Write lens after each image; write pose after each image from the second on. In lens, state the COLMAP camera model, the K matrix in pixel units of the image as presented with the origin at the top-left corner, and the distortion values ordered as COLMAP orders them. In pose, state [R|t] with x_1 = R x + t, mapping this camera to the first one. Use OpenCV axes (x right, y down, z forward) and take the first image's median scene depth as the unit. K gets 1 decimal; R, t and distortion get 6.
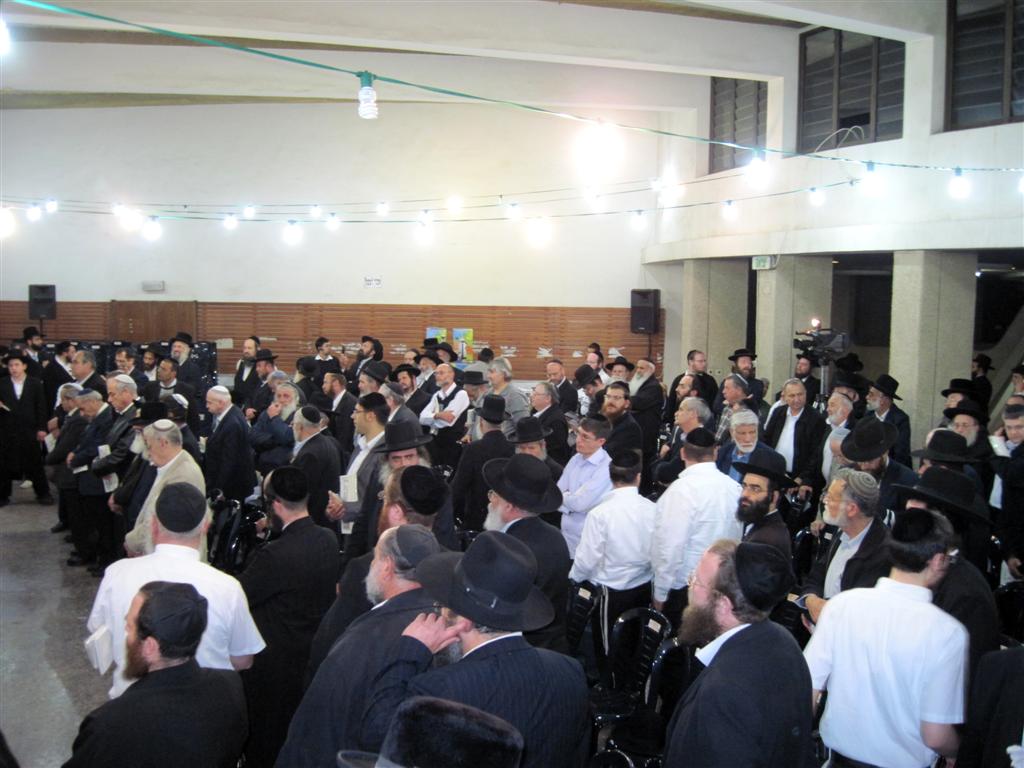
lens RADIAL K [[1051.5, 0, 516.8], [0, 1051.5, 385.9], [0, 0, 1]] dist [-0.120670, 0.042584]
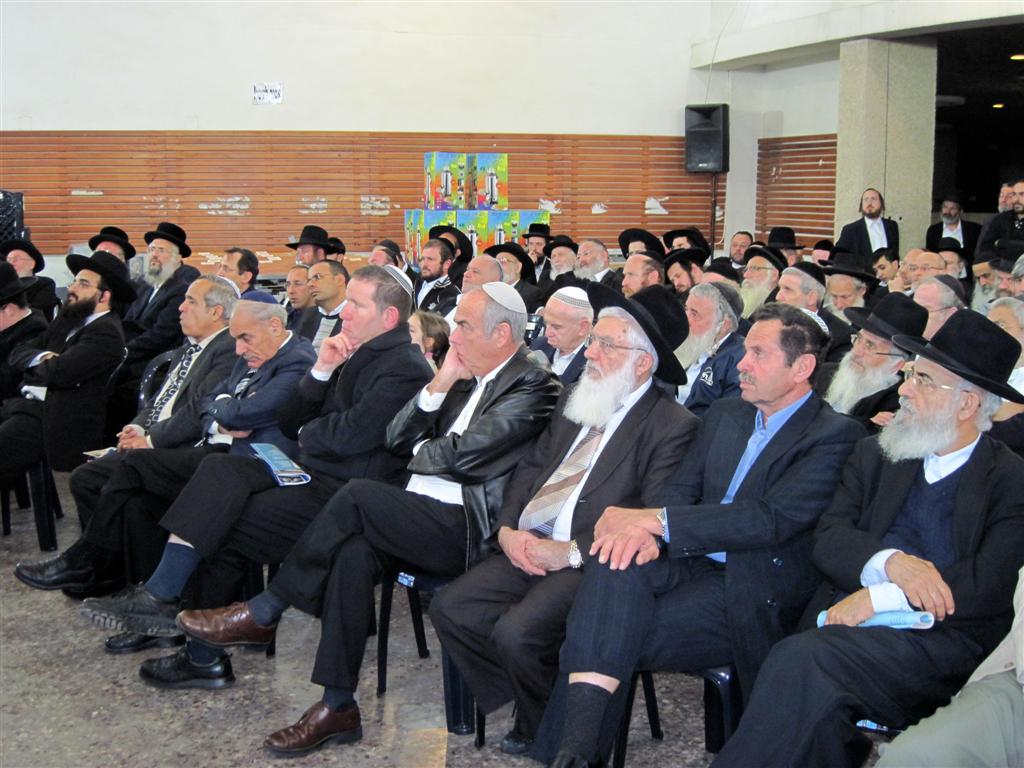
lens RADIAL K [[1290.5, 0, 506.1], [0, 1290.5, 403.5], [0, 0, 1]] dist [-0.134385, 0.028057]
pose [[0.966637, -0.051156, 0.250991, -0.205038], [0.033888, 0.996782, 0.072648, 0.030061], [-0.253899, -0.061719, 0.965259, 0.258631]]
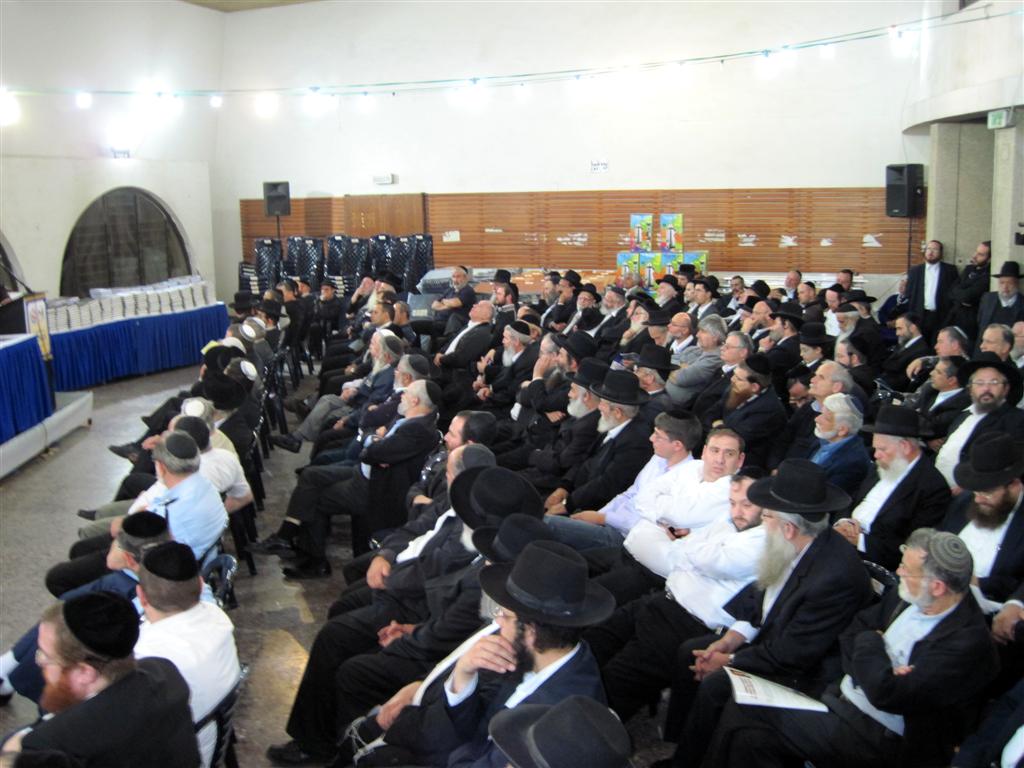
lens RADIAL K [[1051.4, 0, 506.7], [0, 1051.4, 390.8], [0, 0, 1]] dist [-0.126935, 0.056980]
pose [[0.937229, 0.030190, -0.347406, 0.114748], [0.005454, 0.994854, 0.101168, 0.003874], [0.348673, -0.096712, 0.932242, 0.100703]]
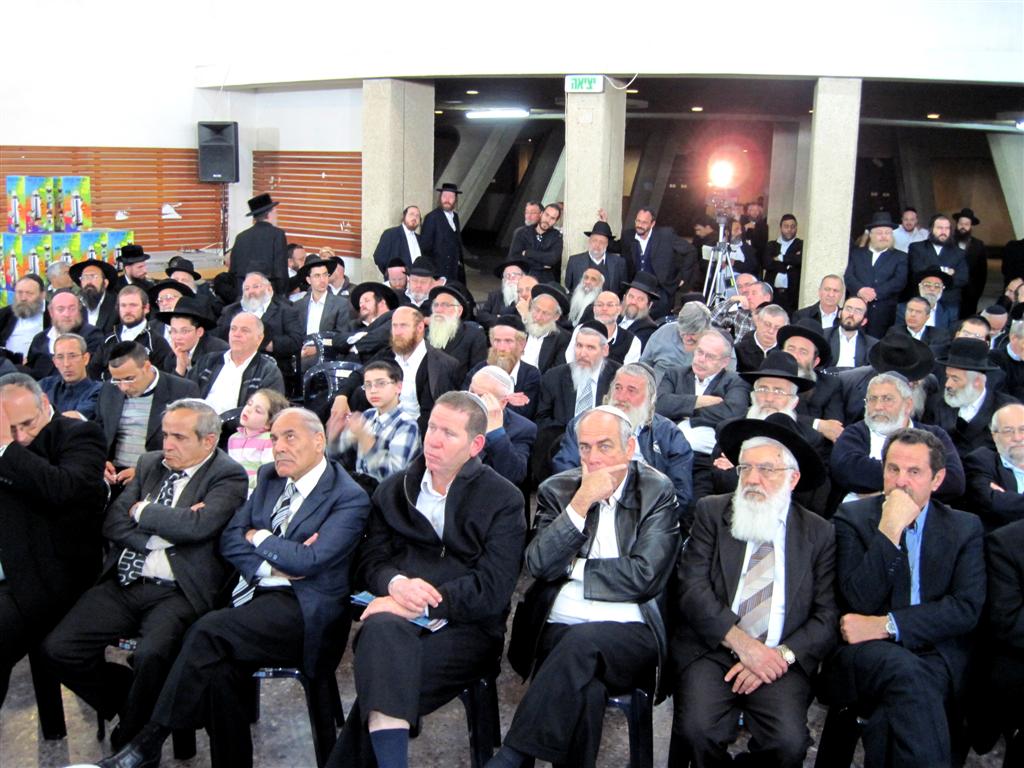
lens RADIAL K [[1051.4, 0, 506.7], [0, 1051.4, 390.8], [0, 0, 1]] dist [-0.126935, 0.056980]
pose [[0.651611, -0.155153, 0.742517, -0.310466], [0.052849, 0.985766, 0.159602, -0.011376], [-0.756710, -0.064757, 0.650535, 0.364040]]
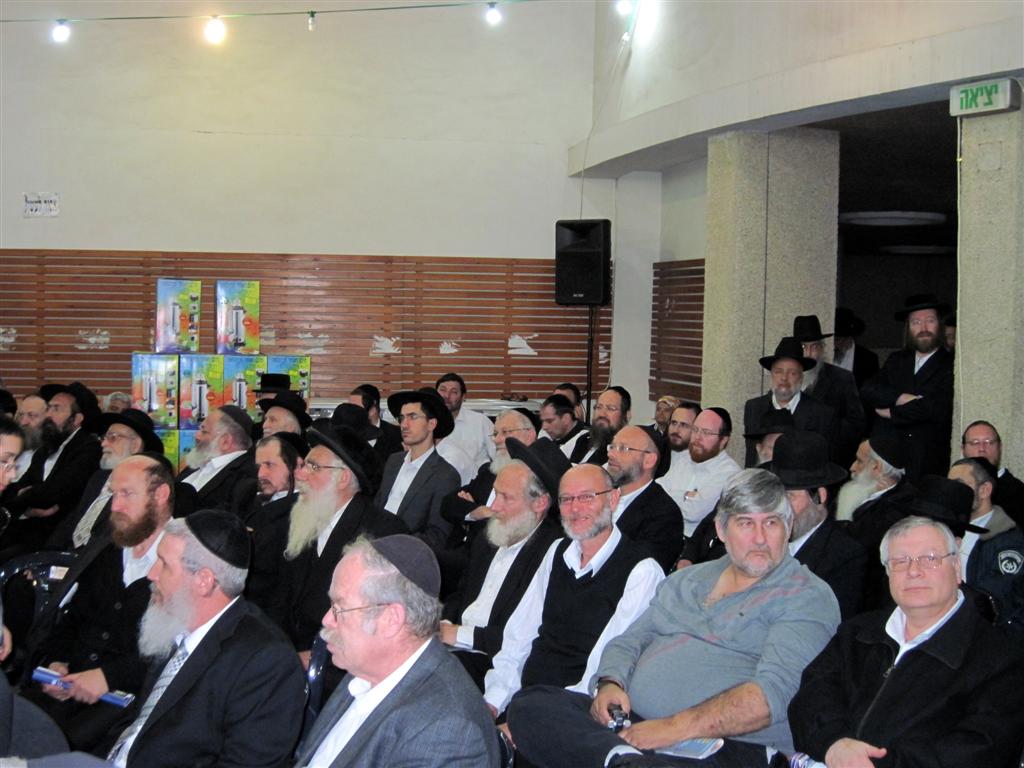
lens RADIAL K [[1290.5, 0, 506.1], [0, 1290.5, 403.5], [0, 0, 1]] dist [-0.134385, 0.028057]
pose [[0.979680, -0.010837, 0.200273, -0.043445], [0.015087, 0.999692, -0.019708, 0.010623], [-0.199998, 0.022329, 0.979542, 0.383143]]
